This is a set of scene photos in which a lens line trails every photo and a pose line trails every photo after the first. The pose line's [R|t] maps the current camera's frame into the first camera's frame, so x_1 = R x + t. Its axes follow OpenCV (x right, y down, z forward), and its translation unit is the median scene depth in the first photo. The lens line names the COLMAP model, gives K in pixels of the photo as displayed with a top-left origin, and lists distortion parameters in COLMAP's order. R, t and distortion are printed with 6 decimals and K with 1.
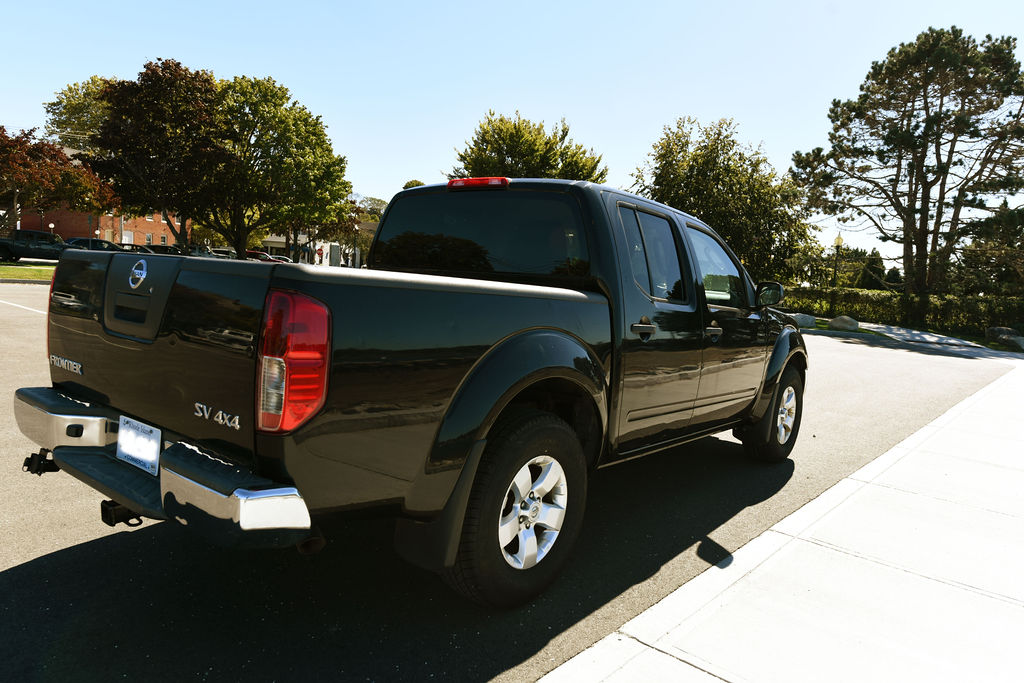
lens RADIAL K [[680.0, 0, 509.3], [0, 680.0, 342.7], [0, 0, 1]] dist [-0.005370, 0.001041]
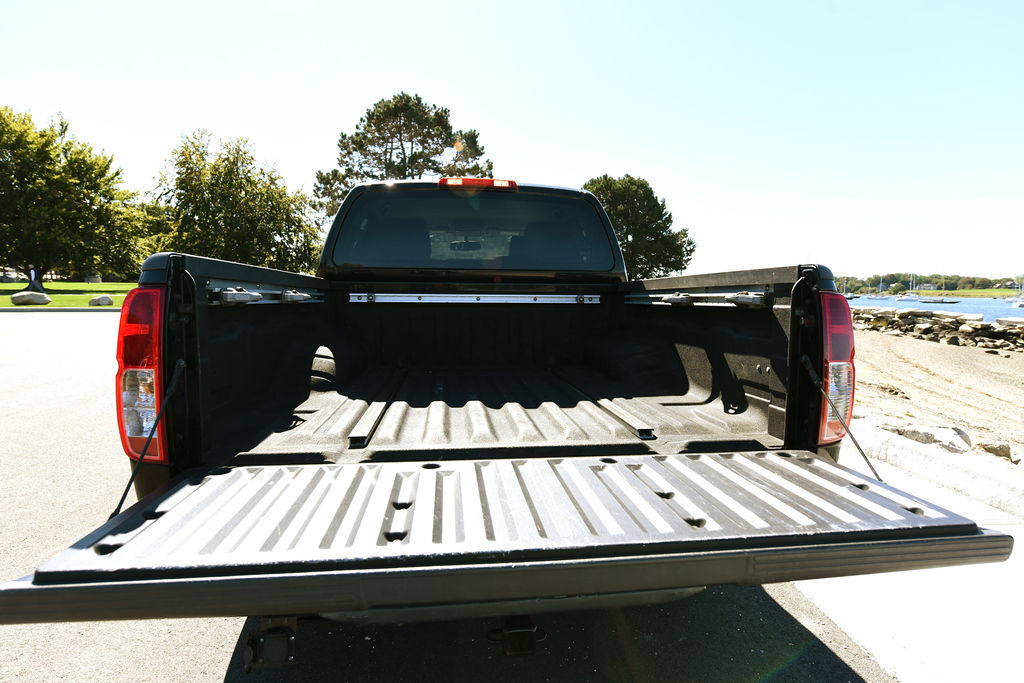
lens RADIAL K [[529.2, 0, 517.1], [0, 529.2, 339.8], [0, 0, 1]] dist [0.000718, -0.001877]
pose [[0.696885, -0.129410, 0.705411, -0.060818], [0.103974, 0.991425, 0.079163, -0.006010], [-0.709606, 0.018177, 0.704364, 0.039480]]
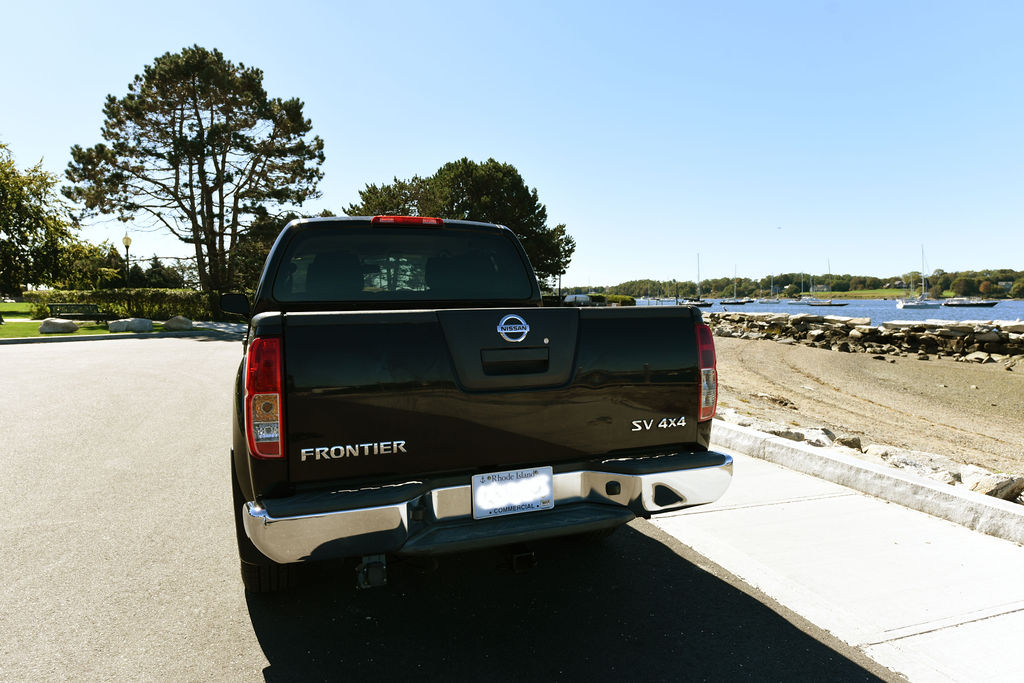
lens RADIAL K [[680.0, 0, 512.5], [0, 680.0, 344.6], [0, 0, 1]] dist [-0.005370, 0.001041]
pose [[0.512437, -0.131888, 0.848536, -0.091808], [0.125369, 0.989038, 0.078015, -0.010118], [-0.849524, 0.066403, 0.523355, 0.029057]]
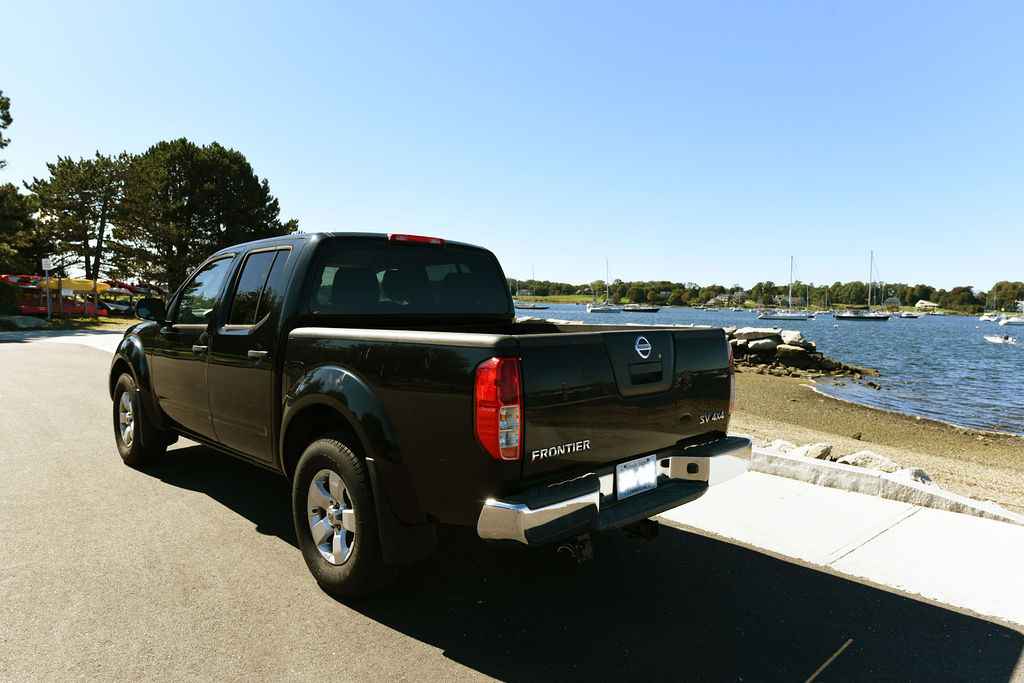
lens RADIAL K [[680.0, 0, 514.8], [0, 680.0, 345.6], [0, 0, 1]] dist [-0.005370, 0.001041]
pose [[0.130363, -0.134503, 0.982301, -0.119935], [0.084667, 0.988647, 0.124135, -0.018470], [-0.987845, 0.066985, 0.140271, 0.067640]]
